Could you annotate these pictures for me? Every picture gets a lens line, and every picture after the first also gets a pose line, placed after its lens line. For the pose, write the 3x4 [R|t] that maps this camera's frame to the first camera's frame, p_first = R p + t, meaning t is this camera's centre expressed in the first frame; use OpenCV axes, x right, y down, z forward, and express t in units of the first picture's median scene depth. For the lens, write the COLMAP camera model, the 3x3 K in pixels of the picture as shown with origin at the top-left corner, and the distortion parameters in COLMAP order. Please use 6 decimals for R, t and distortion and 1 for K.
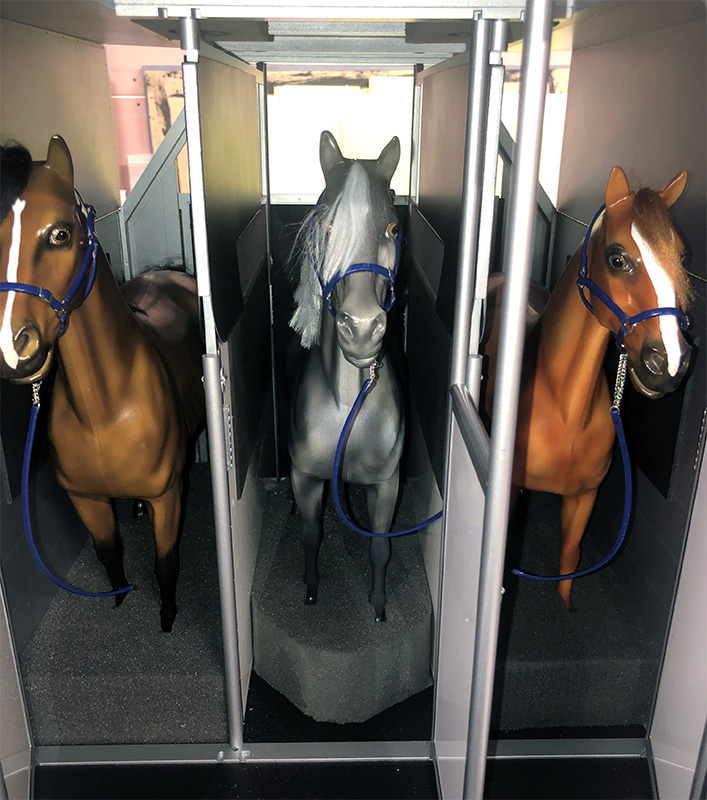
lens RADIAL K [[749.1, 0, 353.5], [0, 749.1, 400.0], [0, 0, 1]] dist [-0.003240, -0.245312]
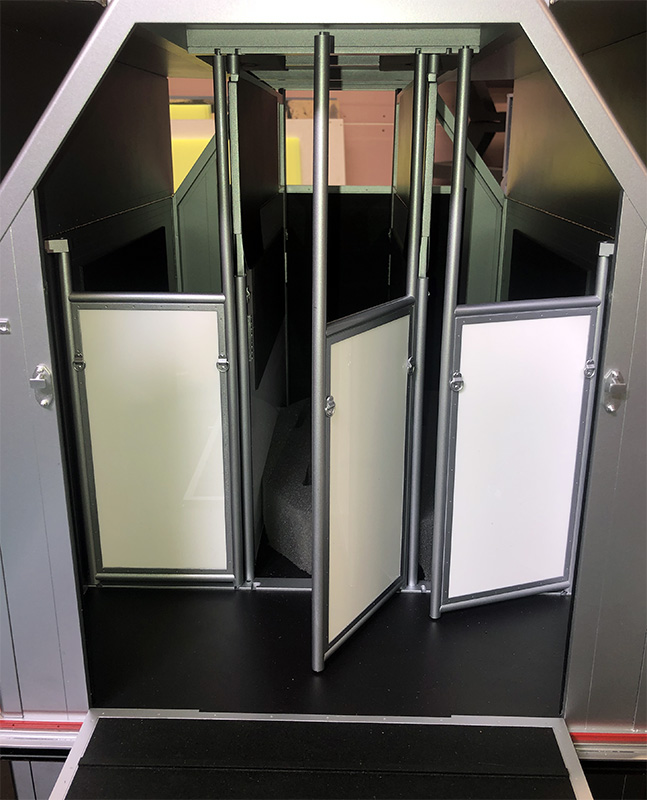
lens RADIAL K [[792.6, 0, 323.5], [0, 792.6, 400.0], [0, 0, 1]] dist [-0.001719, -0.676349]
pose [[0.997225, 0.015265, -0.072864, 0.080352], [-0.020331, 0.997389, -0.069302, 0.264616], [0.071616, 0.070591, 0.994931, -0.466027]]
